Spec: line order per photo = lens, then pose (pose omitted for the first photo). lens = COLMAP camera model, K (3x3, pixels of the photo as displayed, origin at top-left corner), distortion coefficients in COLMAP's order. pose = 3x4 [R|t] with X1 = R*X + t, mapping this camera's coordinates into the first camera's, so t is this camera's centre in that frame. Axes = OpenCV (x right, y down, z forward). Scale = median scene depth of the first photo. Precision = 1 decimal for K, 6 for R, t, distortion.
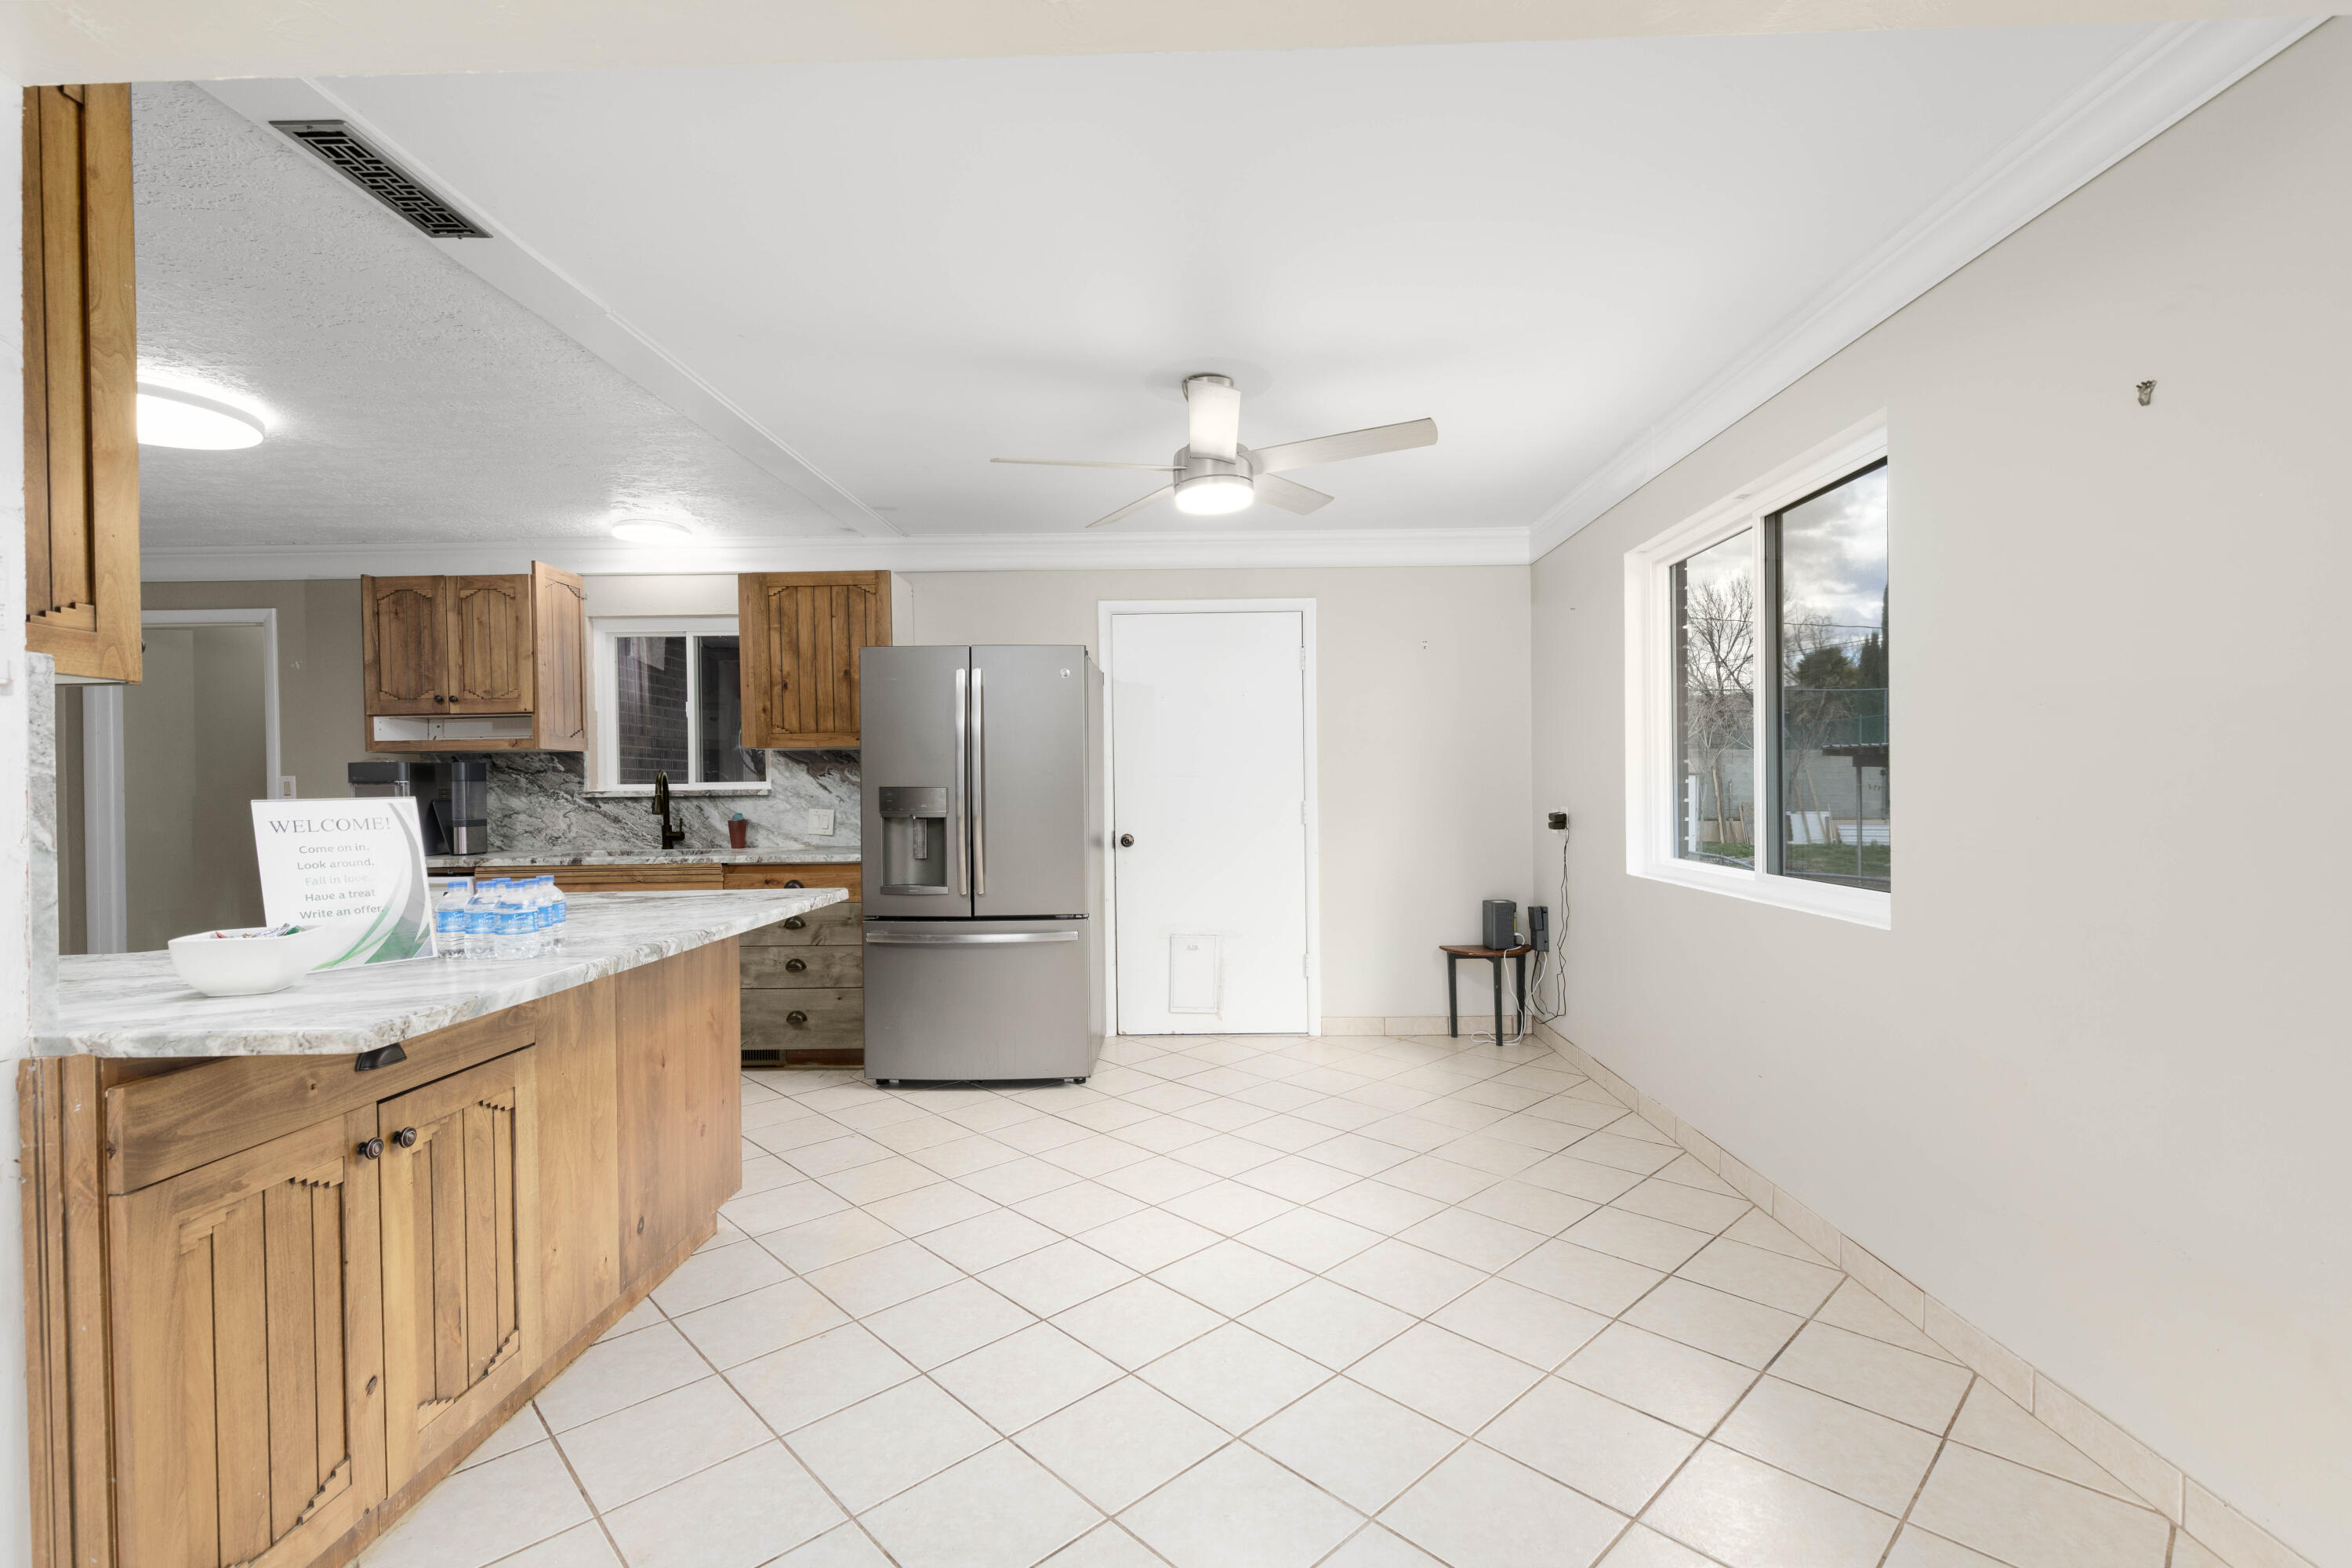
lens RADIAL K [[1047.5, 0, 1172.5], [0, 1047.5, 793.3], [0, 0, 1]] dist [0.008399, -0.002435]
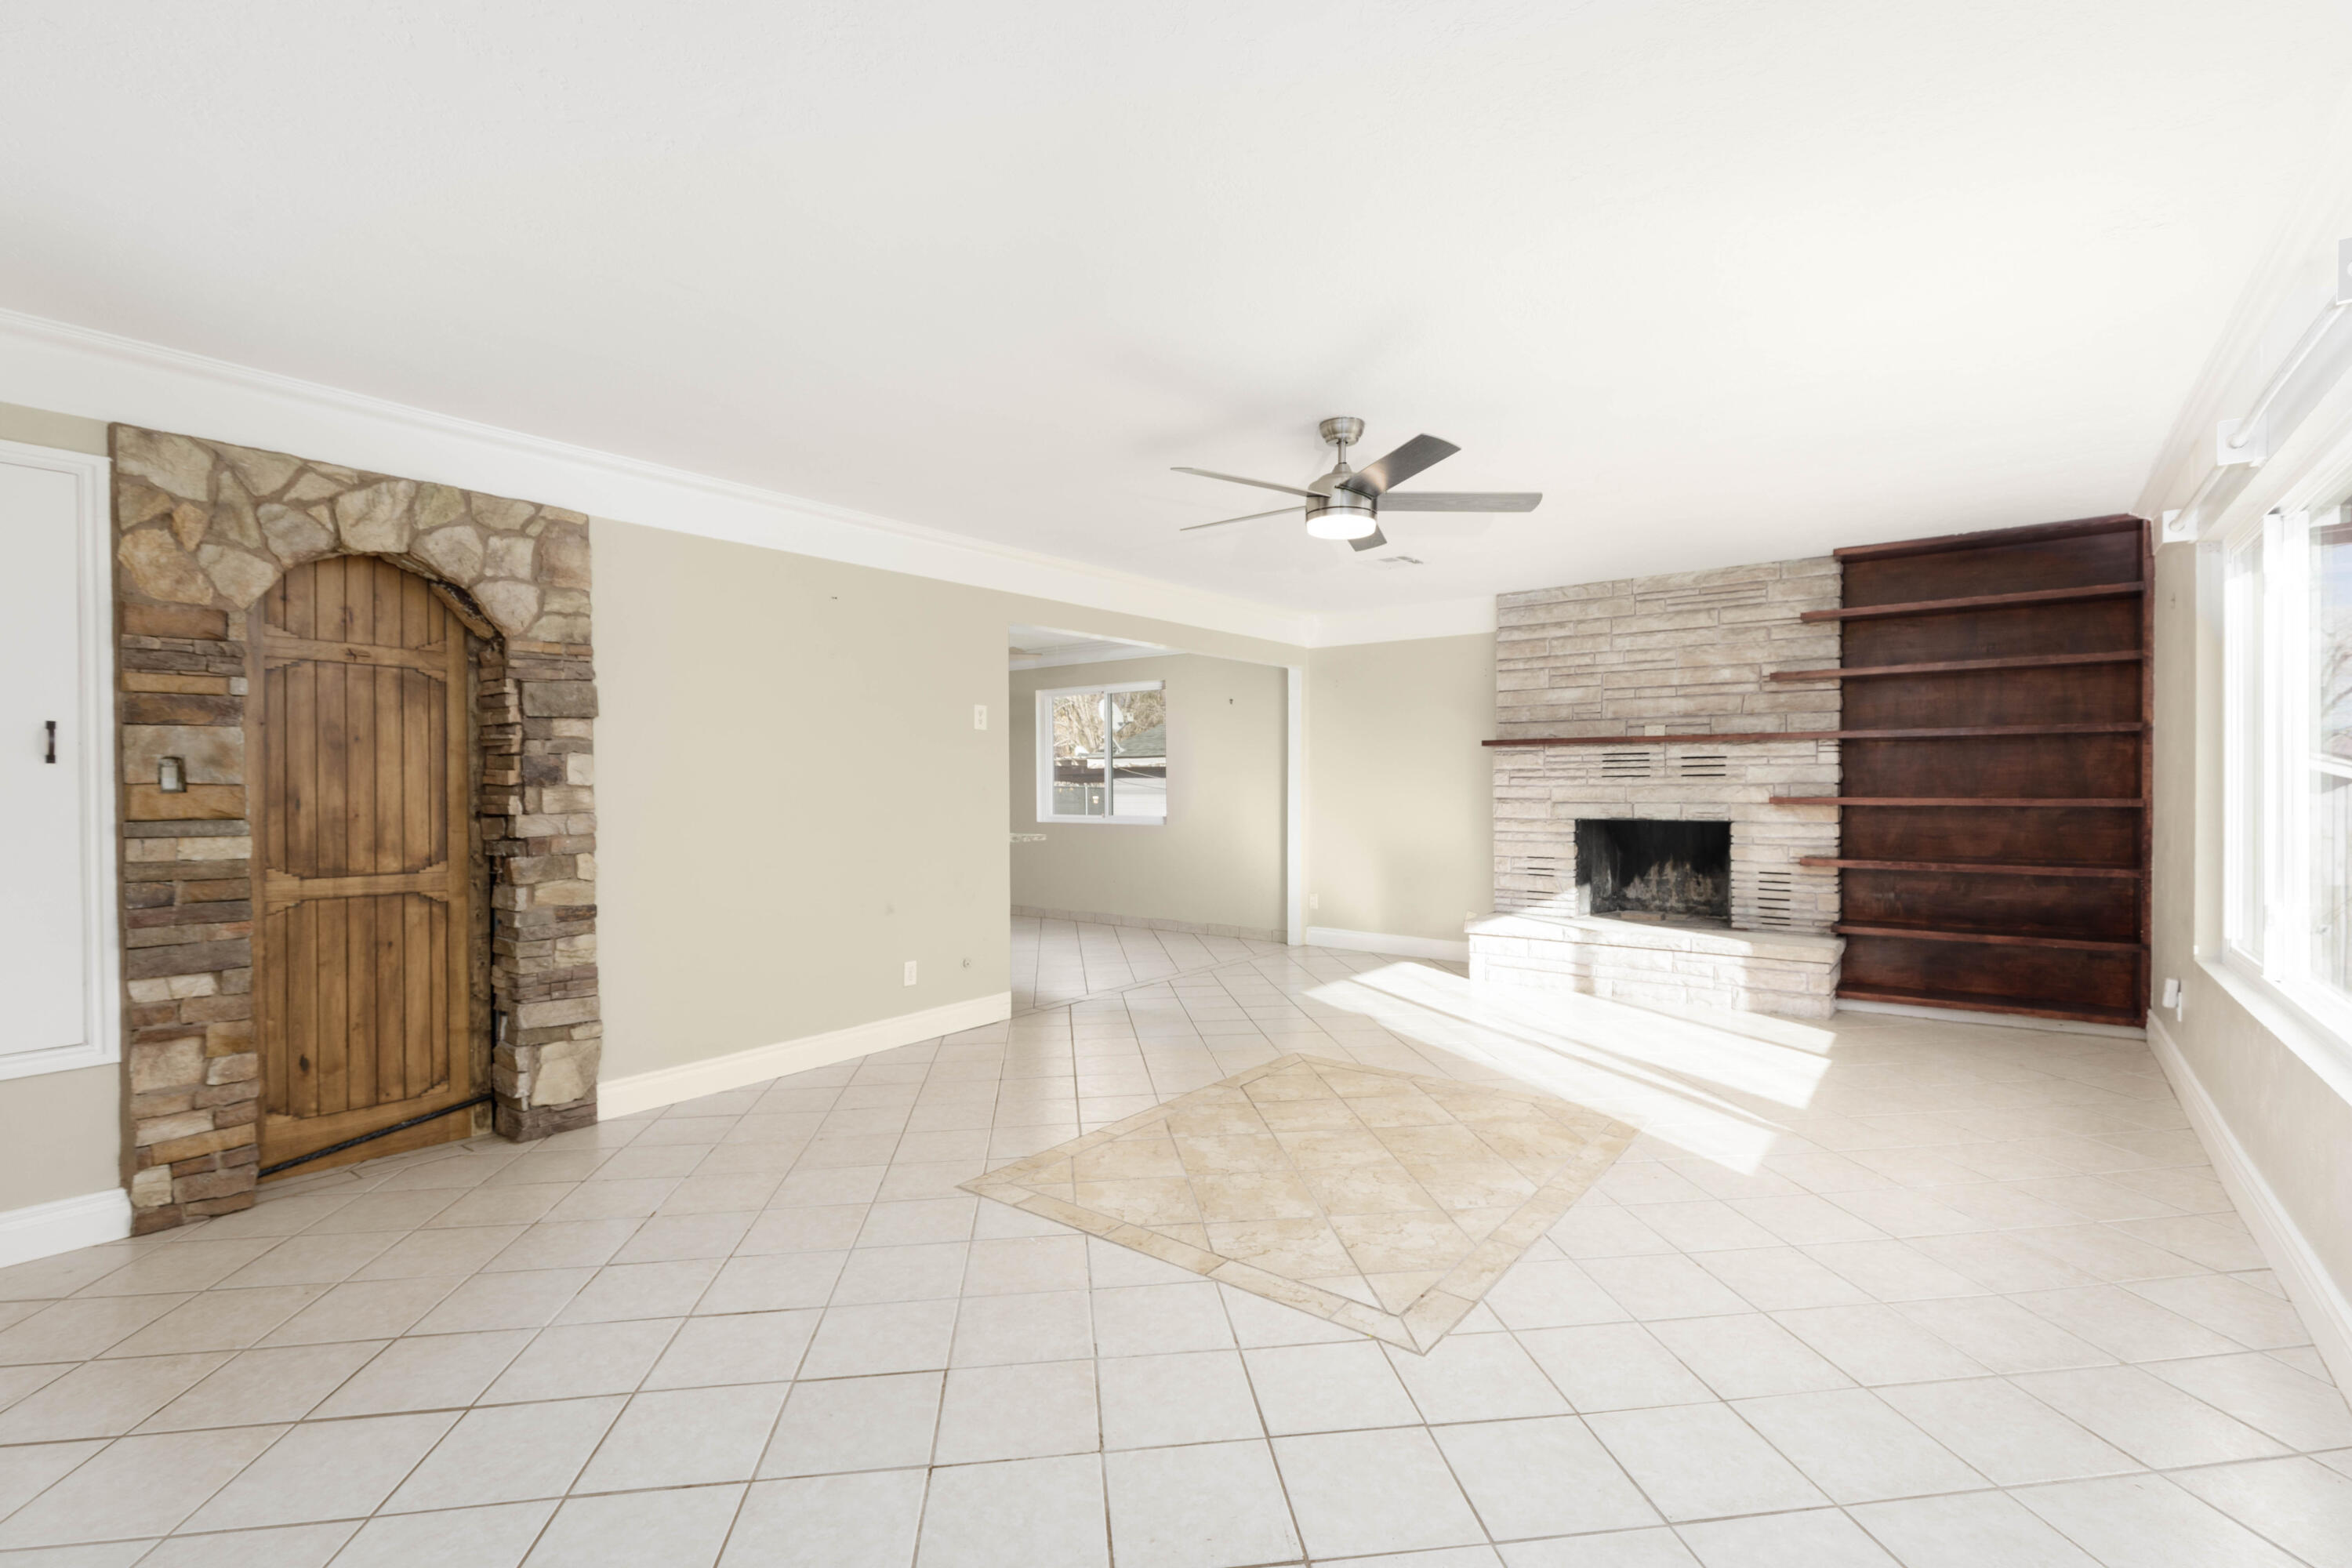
lens RADIAL K [[1047.5, 0, 1190.2], [0, 1047.5, 793.0], [0, 0, 1]] dist [0.008399, -0.002435]
pose [[0.582741, -0.002001, 0.812655, -1.060701], [0.005686, 0.999983, -0.001615, 0.012772], [-0.812638, 0.005561, 0.582742, -0.559811]]
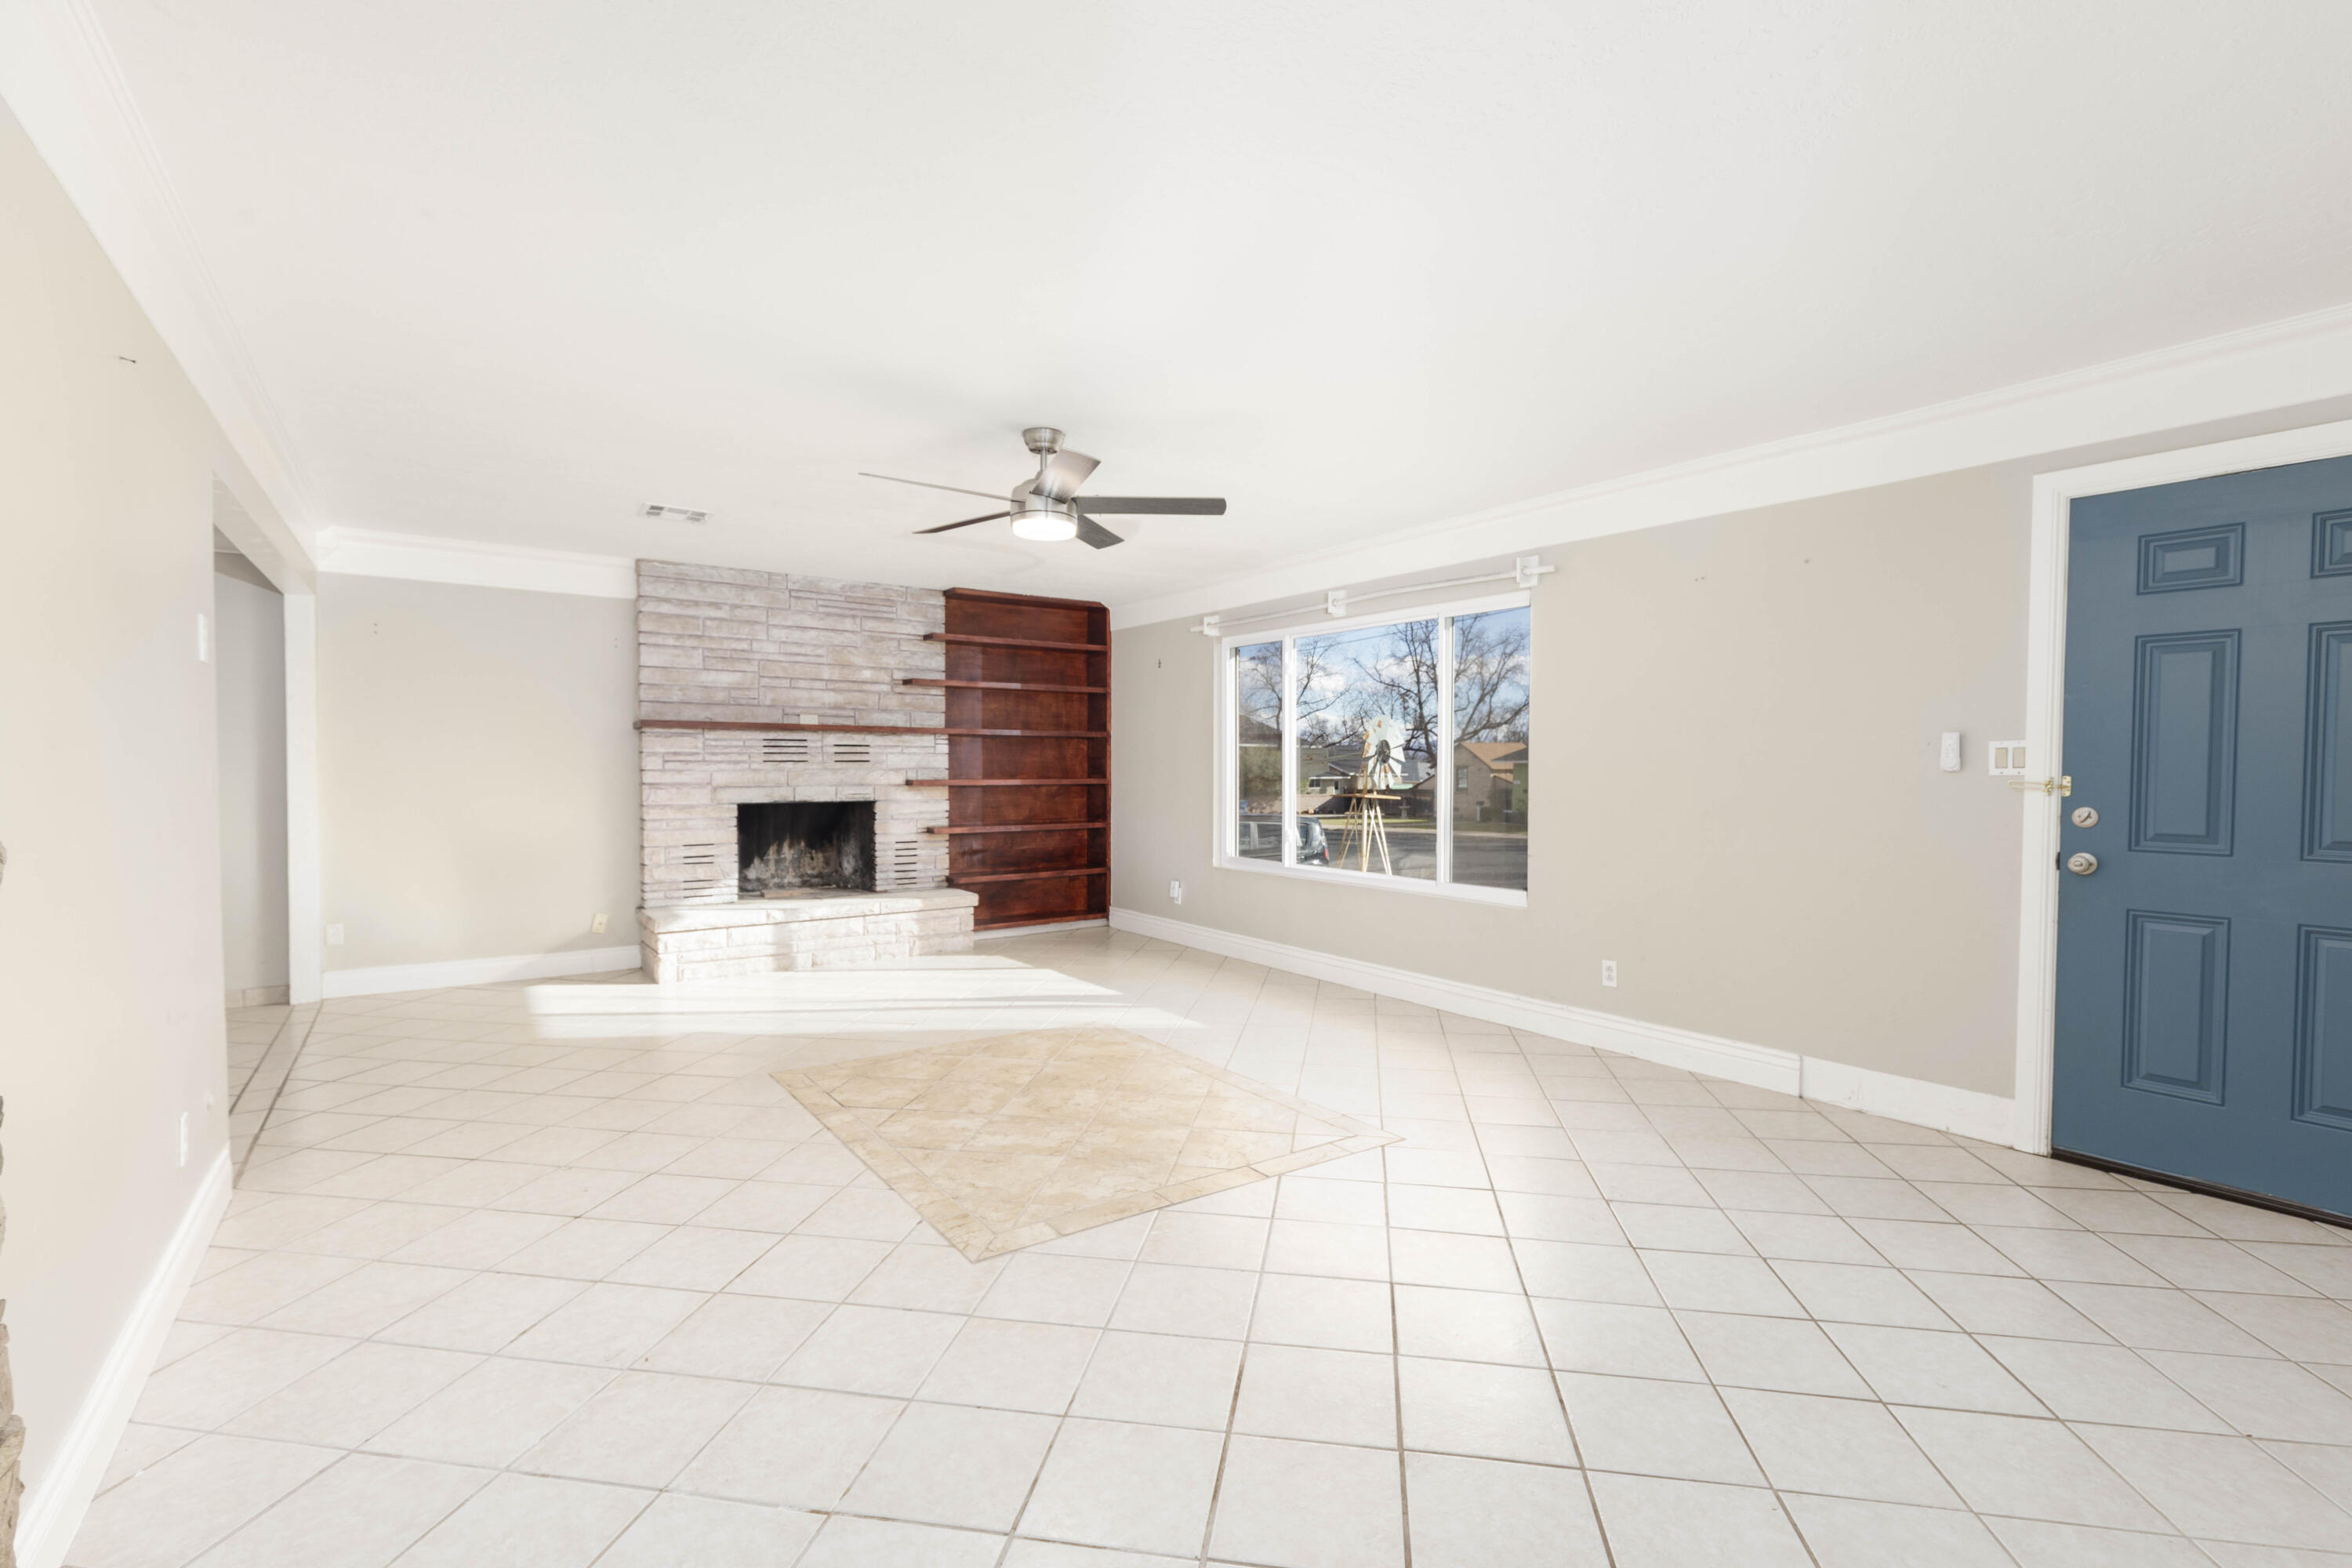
lens RADIAL K [[1047.5, 0, 1188.6], [0, 1047.5, 796.7], [0, 0, 1]] dist [0.008399, -0.002435]
pose [[-0.607800, -0.016788, 0.793912, -1.099527], [0.008703, 0.999576, 0.027800, 0.005702], [-0.794042, 0.023806, -0.607396, 0.159521]]
